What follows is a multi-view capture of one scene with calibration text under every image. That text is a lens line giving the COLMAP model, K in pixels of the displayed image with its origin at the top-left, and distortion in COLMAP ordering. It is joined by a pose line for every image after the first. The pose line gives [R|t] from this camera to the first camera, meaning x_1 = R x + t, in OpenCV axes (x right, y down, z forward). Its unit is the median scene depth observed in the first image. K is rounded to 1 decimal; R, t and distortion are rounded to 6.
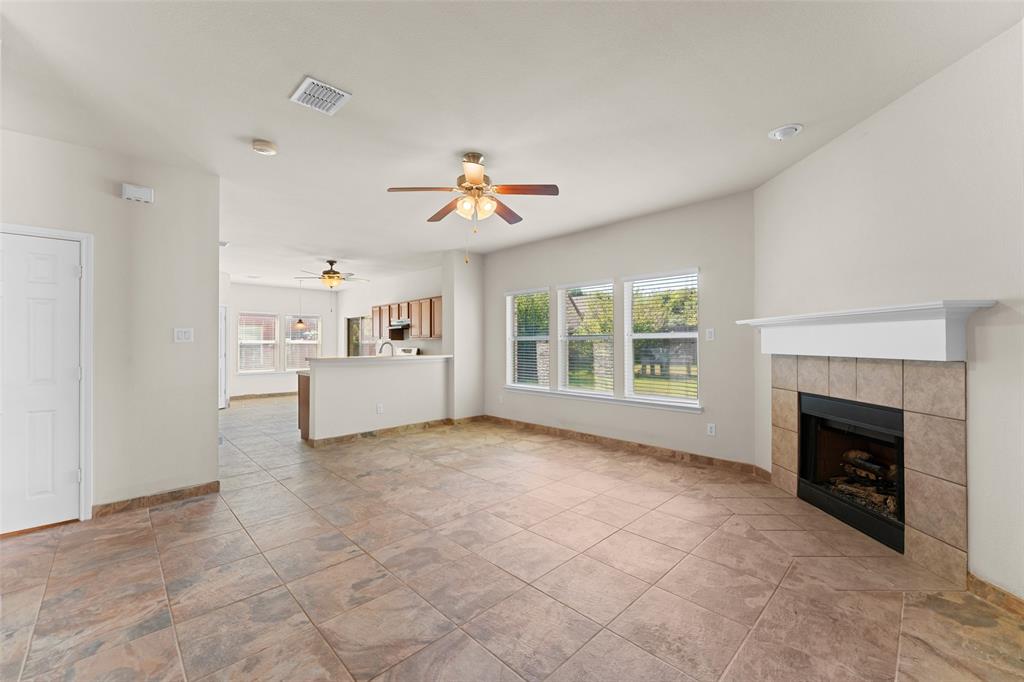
lens RADIAL K [[414.0, 0, 508.2], [0, 414.0, 339.0], [0, 0, 1]] dist [0.001275, -0.000147]
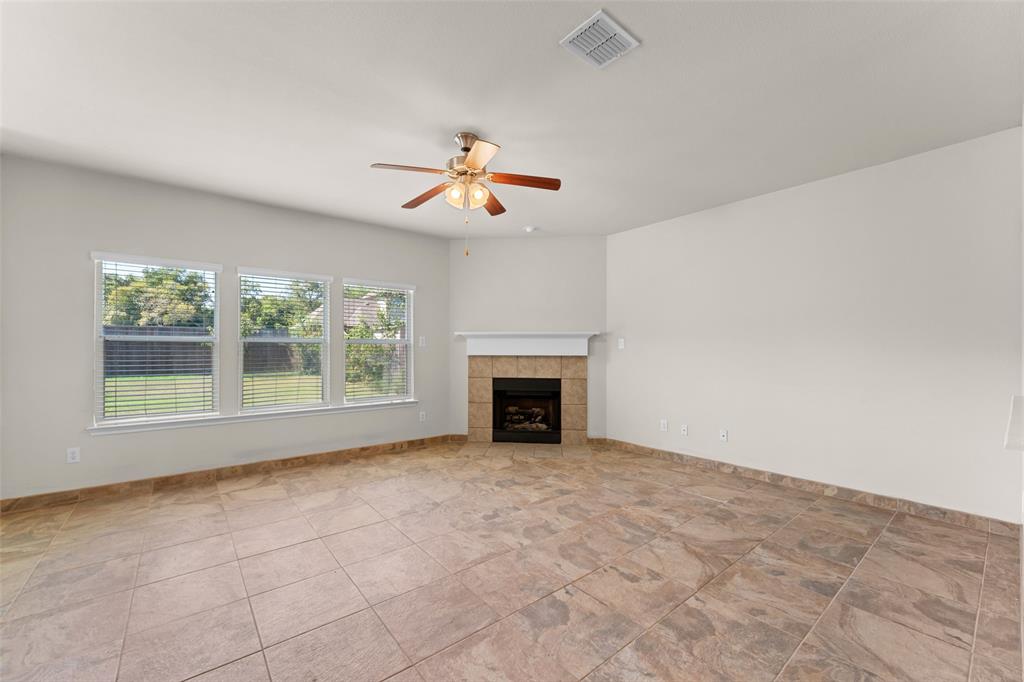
lens RADIAL K [[414.0, 0, 506.3], [0, 414.0, 345.0], [0, 0, 1]] dist [0.001275, -0.000147]
pose [[0.080182, 0.017096, 0.996634, -1.017114], [-0.014291, 0.999770, -0.016000, 0.024320], [-0.996678, -0.012960, 0.080407, 0.884739]]
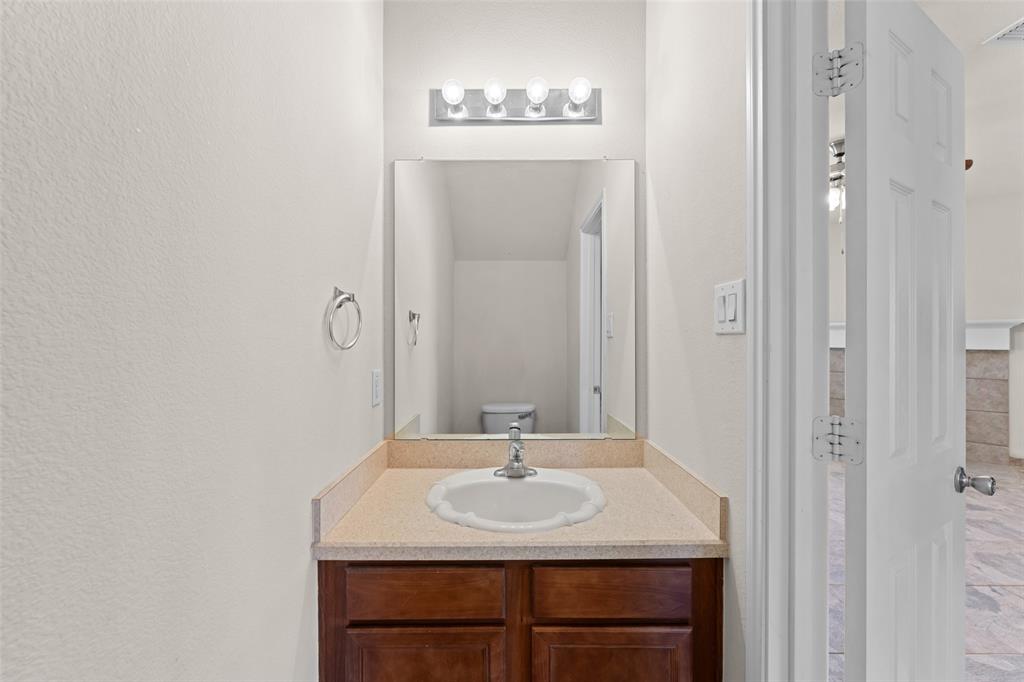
lens RADIAL K [[414.0, 0, 500.8], [0, 414.0, 335.9], [0, 0, 1]] dist [0.001275, -0.000147]
pose [[0.688317, 0.012498, 0.725302, -1.372179], [-0.015698, 0.999874, -0.002331, 0.019968], [-0.725240, -0.009782, 0.688426, 0.956726]]
